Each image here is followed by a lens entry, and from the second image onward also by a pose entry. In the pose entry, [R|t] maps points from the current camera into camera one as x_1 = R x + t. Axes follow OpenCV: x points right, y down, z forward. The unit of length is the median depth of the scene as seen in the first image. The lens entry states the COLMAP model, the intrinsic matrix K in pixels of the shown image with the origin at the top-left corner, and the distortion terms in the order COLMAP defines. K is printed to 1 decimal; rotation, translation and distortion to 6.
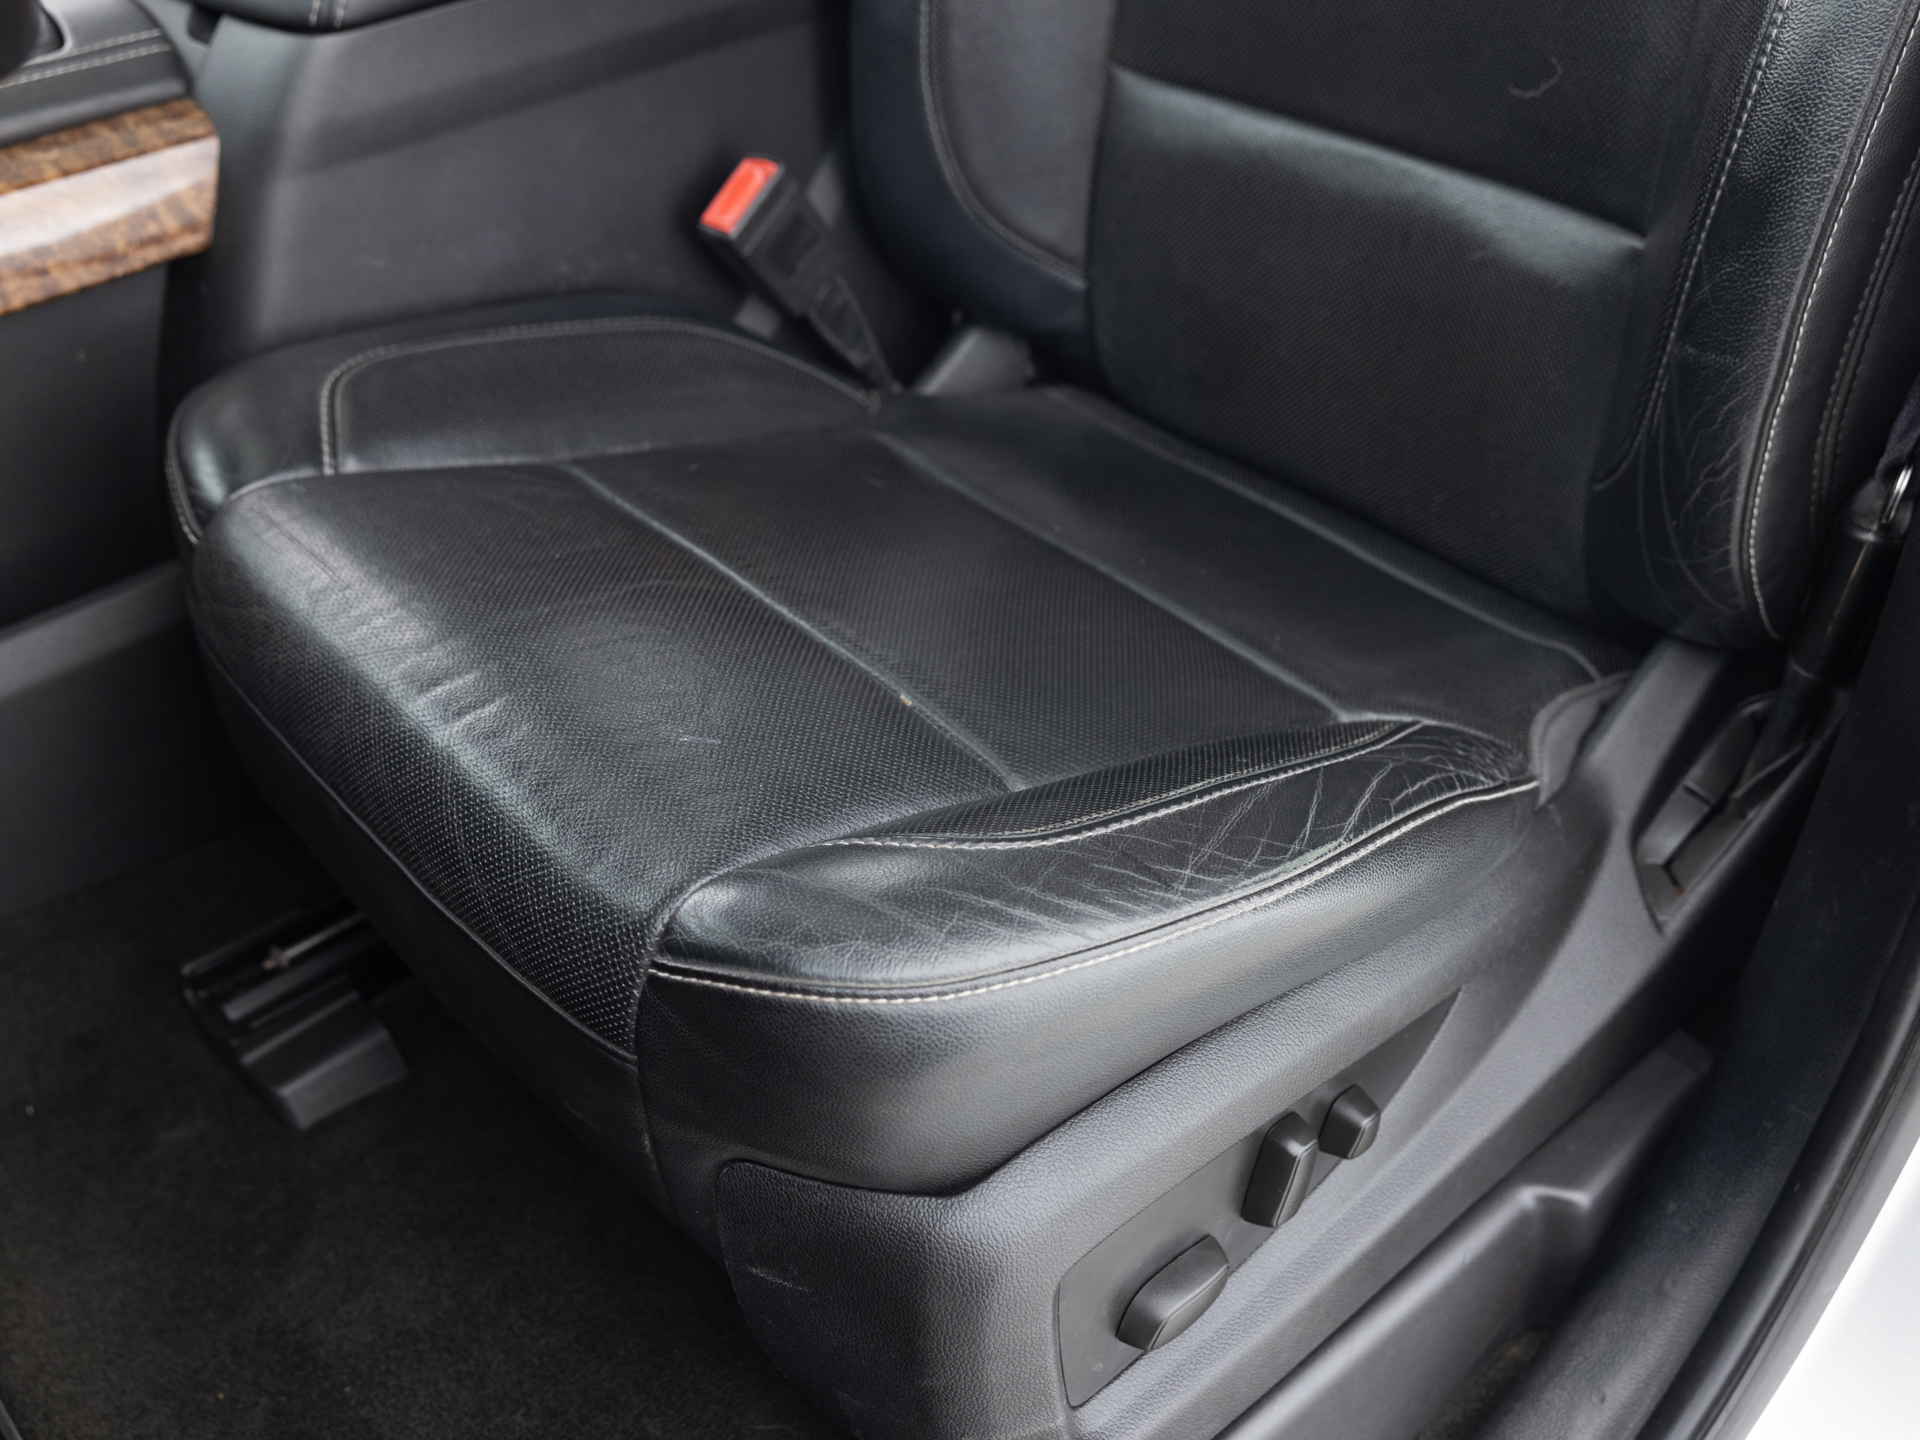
lens RADIAL K [[2006.1, 0, 960.0], [0, 2006.1, 720.0], [0, 0, 1]] dist [-0.026057, 0.067932]
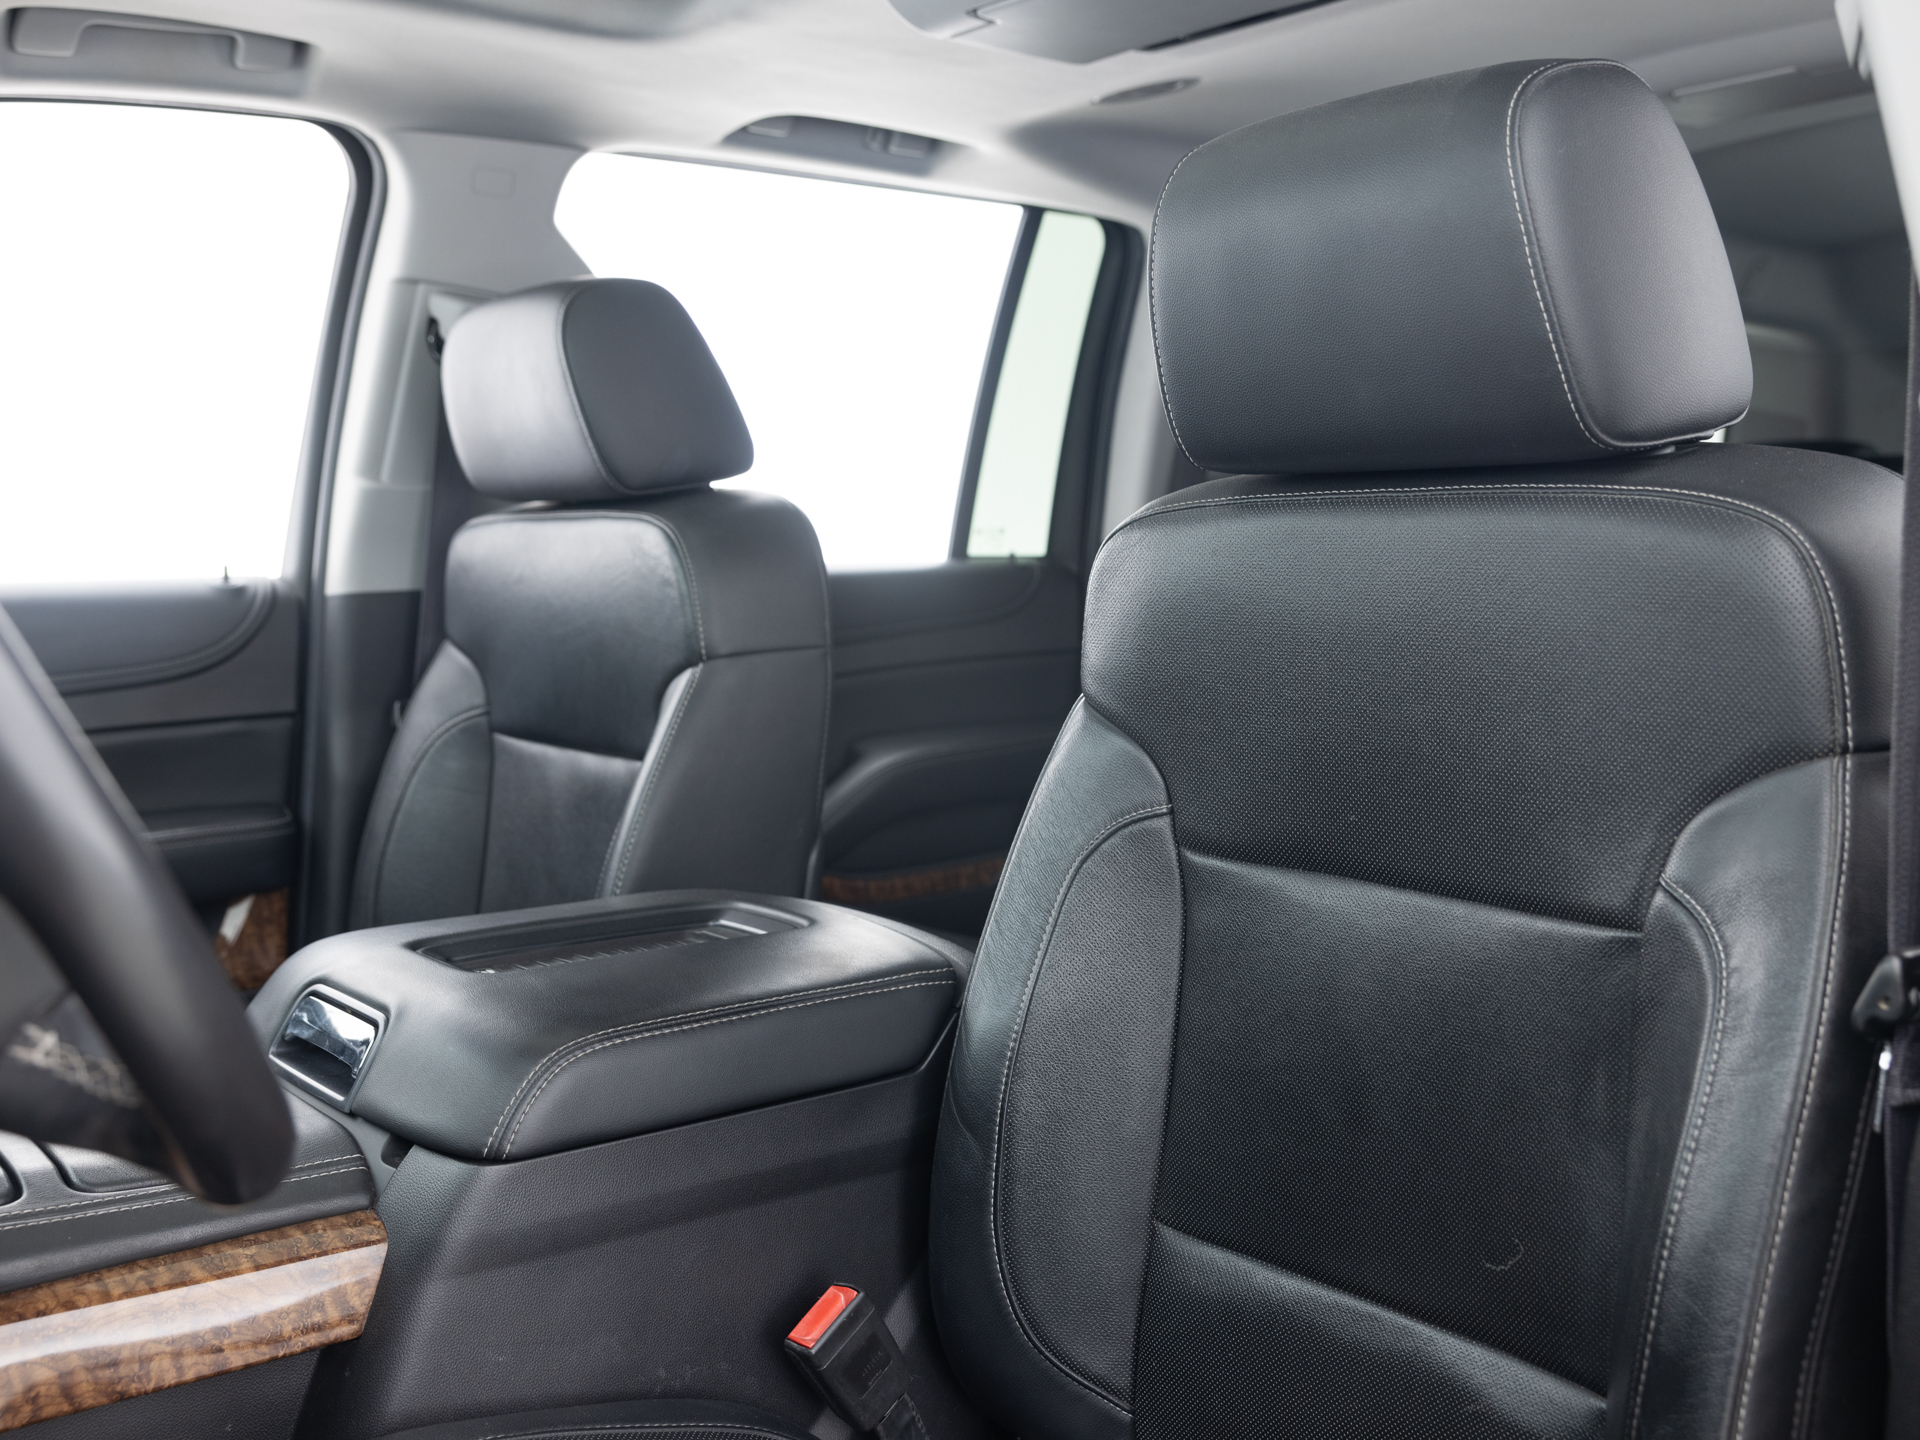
lens RADIAL K [[2006.1, 0, 960.0], [0, 2006.1, 720.0], [0, 0, 1]] dist [-0.026057, 0.067932]
pose [[0.997019, 0.035198, -0.068662, 0.038450], [-0.065781, 0.852854, -0.517989, 0.037077], [0.040327, 0.520961, 0.852627, -0.161215]]
